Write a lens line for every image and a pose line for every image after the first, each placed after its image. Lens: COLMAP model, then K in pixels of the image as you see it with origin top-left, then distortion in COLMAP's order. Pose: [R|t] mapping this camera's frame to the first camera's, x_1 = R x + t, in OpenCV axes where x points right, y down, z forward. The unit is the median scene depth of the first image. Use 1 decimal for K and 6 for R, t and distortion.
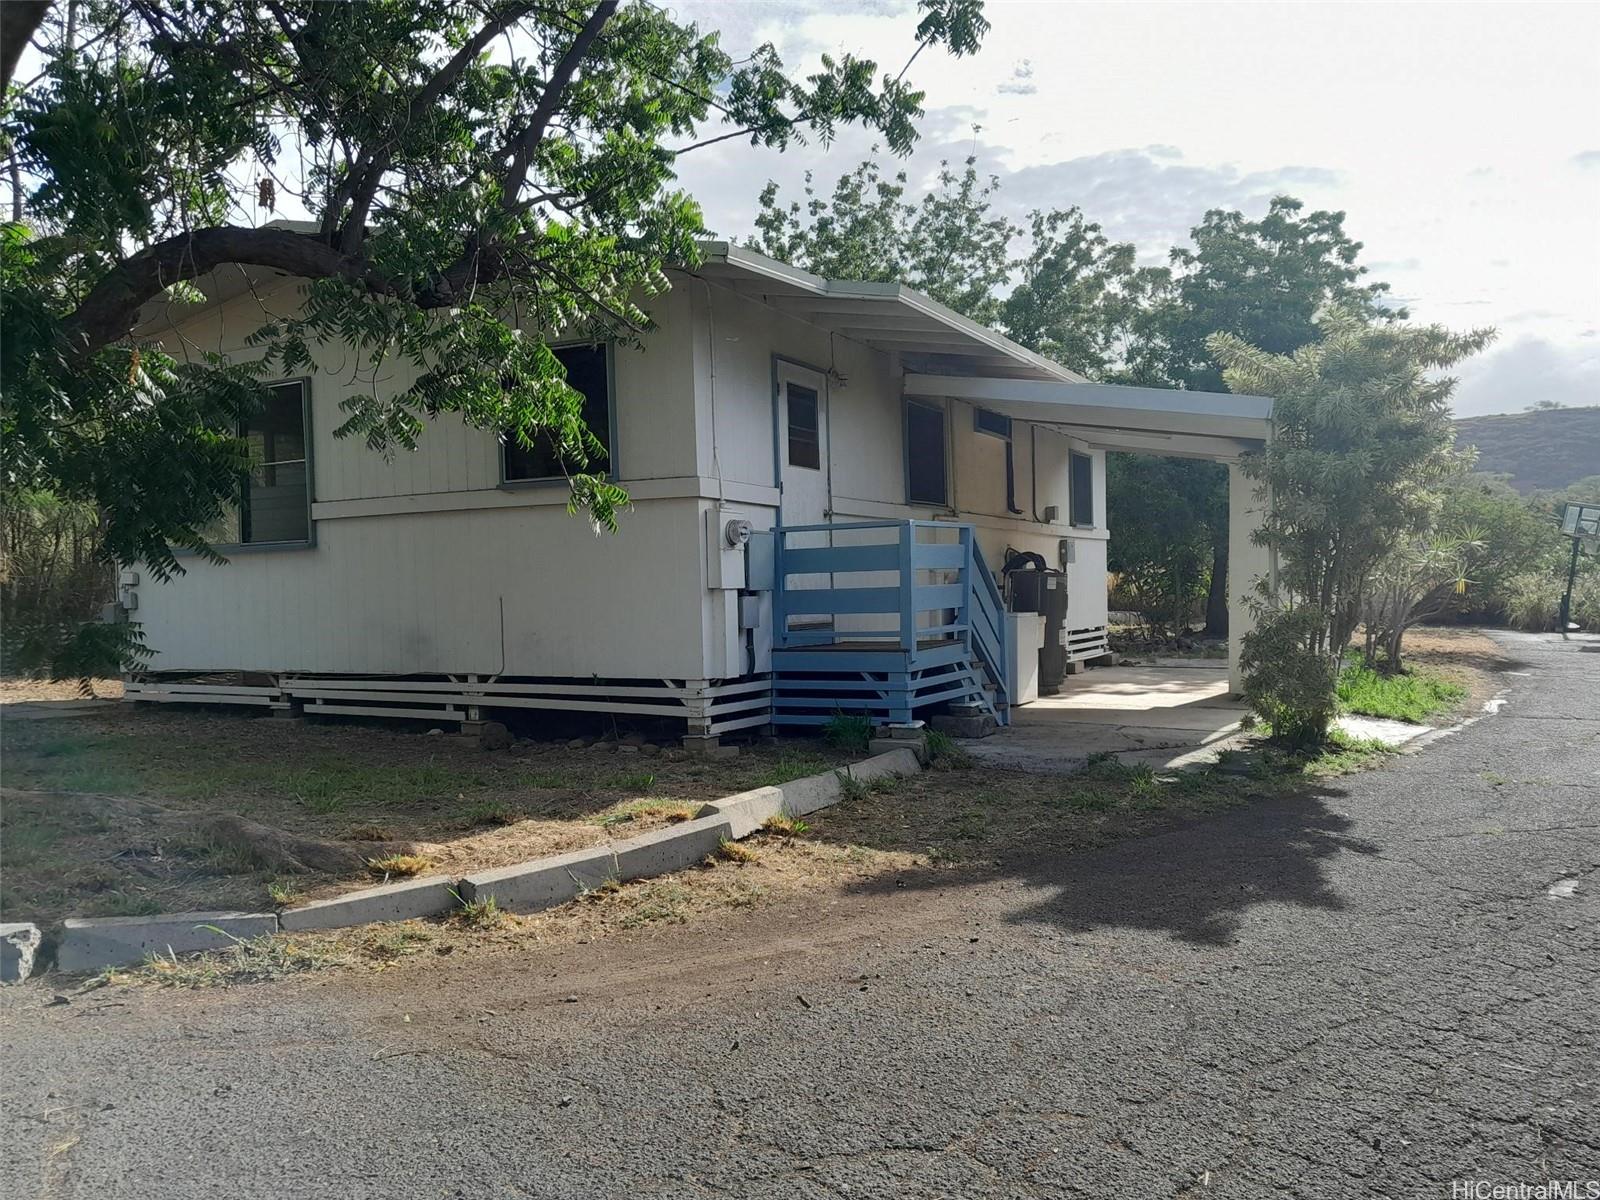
lens RADIAL K [[1272.8, 0, 800.0], [0, 1272.8, 600.0], [0, 0, 1]] dist [0.202370, -0.521050]
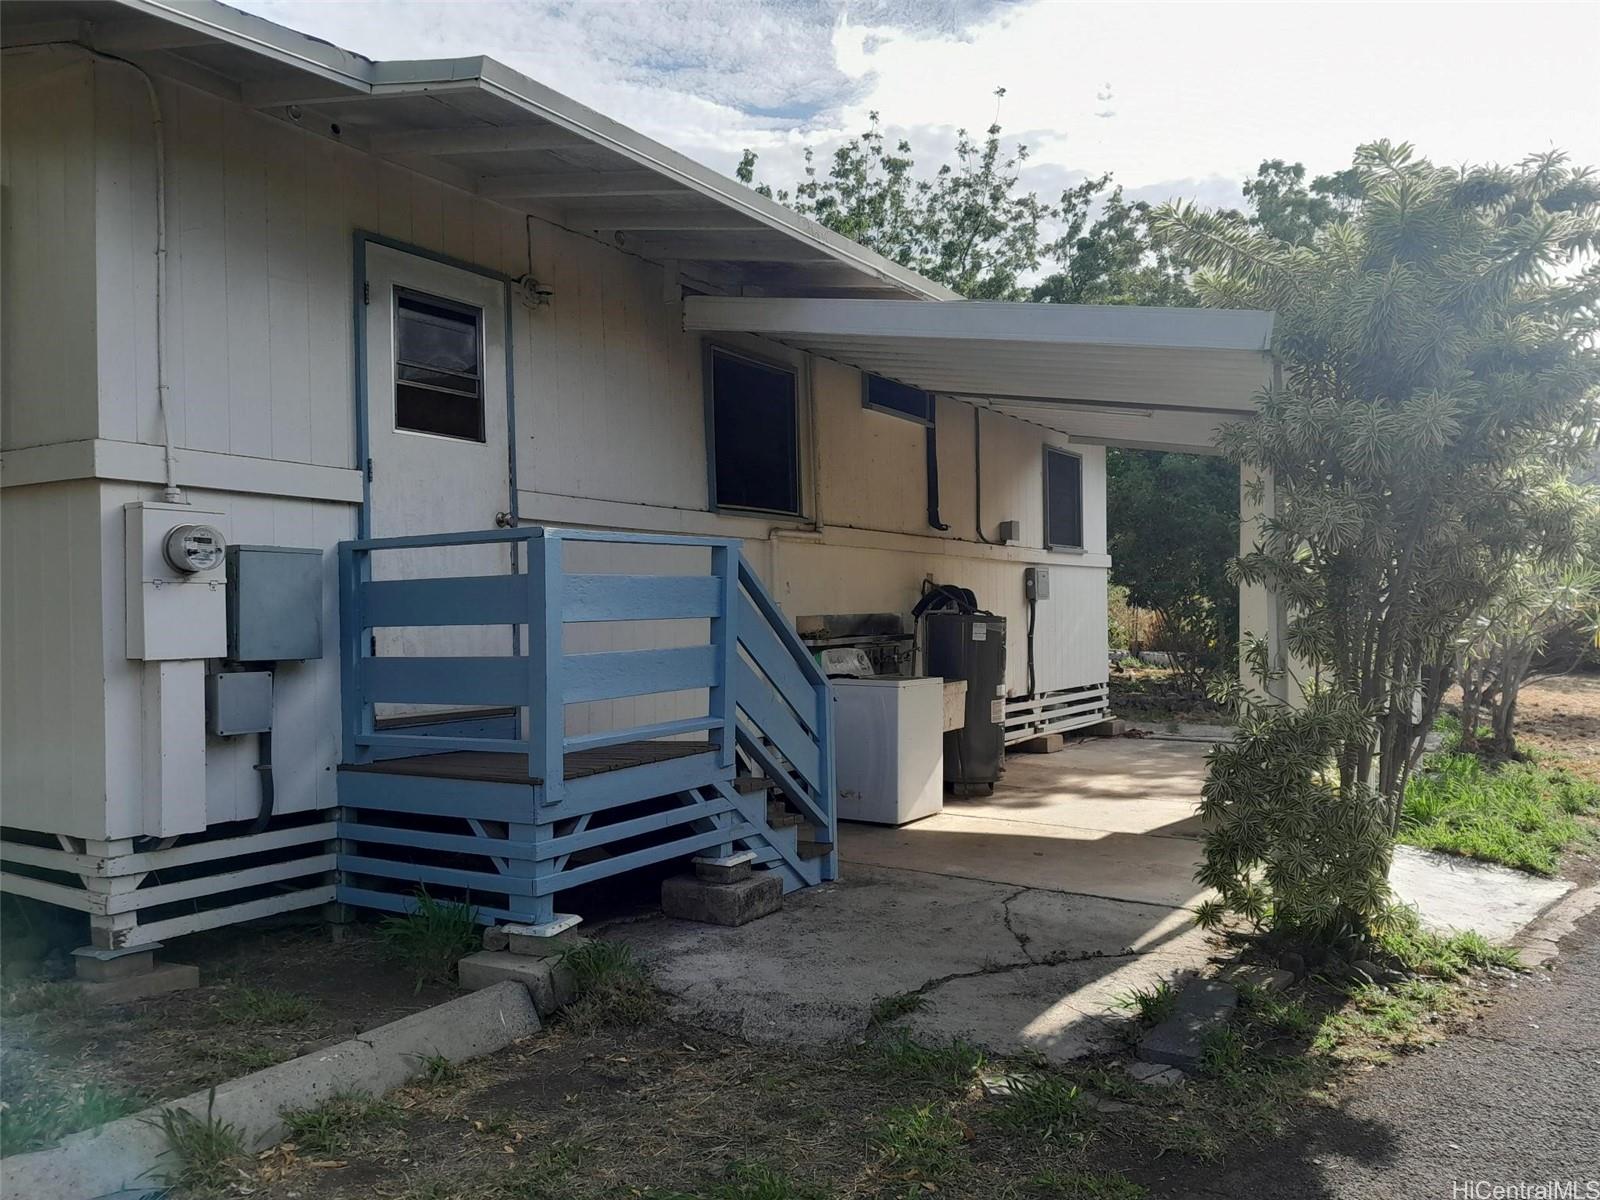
lens RADIAL K [[1265.9, 0, 800.0], [0, 1265.9, 600.0], [0, 0, 1]] dist [0.084606, -0.136389]
pose [[0.997373, 0.006944, -0.072099, 0.166919], [-0.008338, 0.999784, -0.019042, -0.018265], [0.071951, 0.019593, 0.997216, 0.365643]]
